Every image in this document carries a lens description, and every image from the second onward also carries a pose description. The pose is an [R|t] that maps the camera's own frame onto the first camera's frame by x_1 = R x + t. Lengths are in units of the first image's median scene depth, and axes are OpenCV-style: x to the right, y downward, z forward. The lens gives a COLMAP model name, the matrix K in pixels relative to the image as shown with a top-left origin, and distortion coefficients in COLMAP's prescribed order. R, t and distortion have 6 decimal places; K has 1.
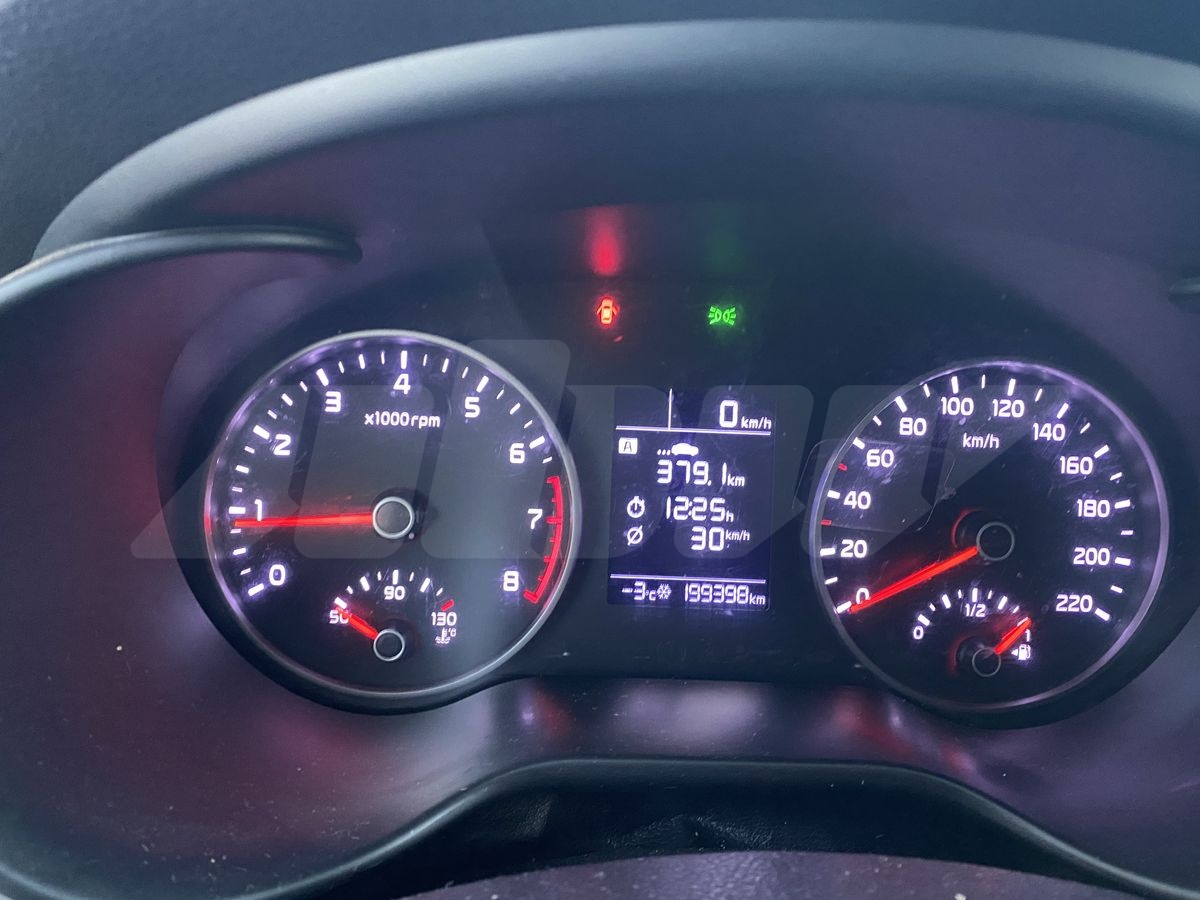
lens RADIAL K [[912.2, 0, 598.0], [0, 912.2, 450.5], [0, 0, 1]] dist [0.016509, 0.003105]
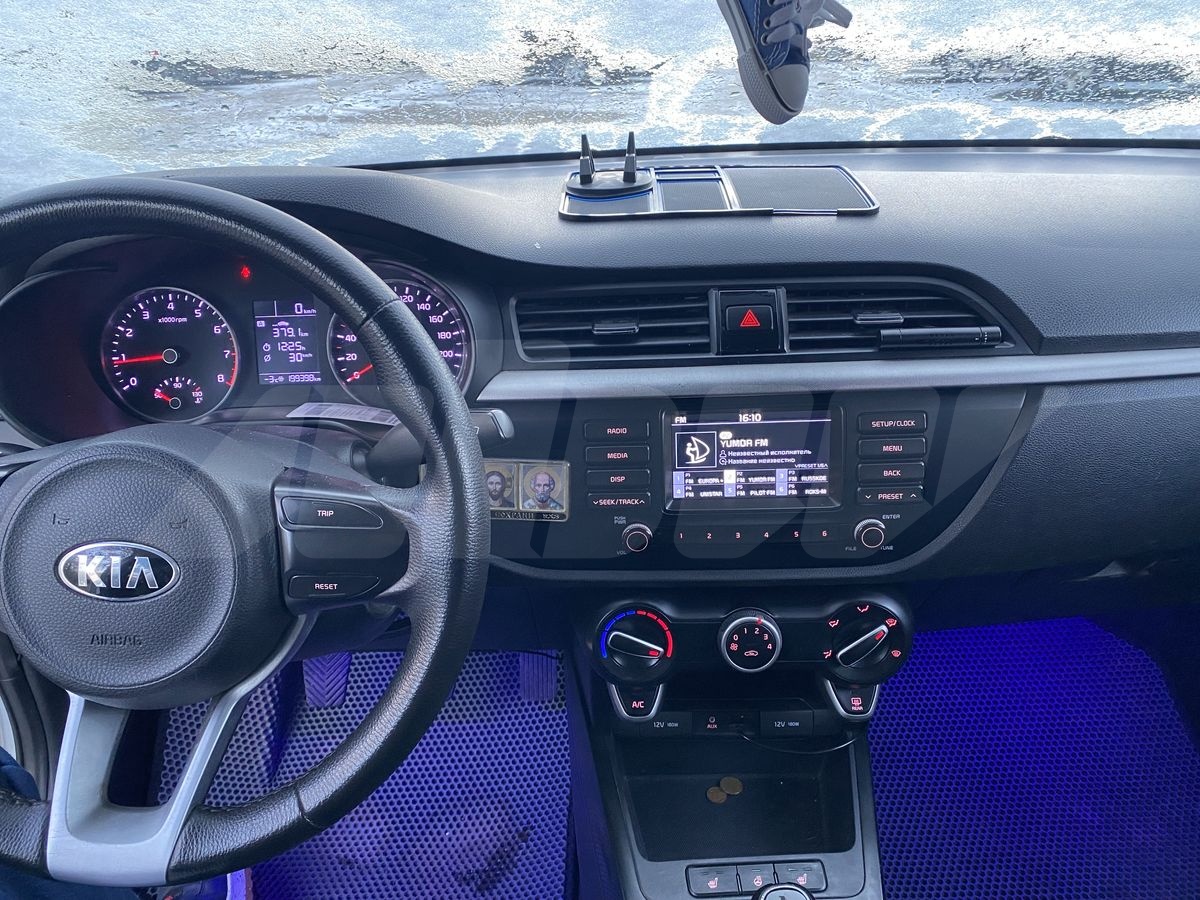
lens RADIAL K [[912.2, 0, 601.8], [0, 912.2, 448.6], [0, 0, 1]] dist [0.016509, 0.003105]
pose [[0.996971, -0.070671, -0.032469, 1.085725], [0.073528, 0.992524, 0.097412, 0.169122], [0.025342, -0.099505, 0.994714, -1.648999]]
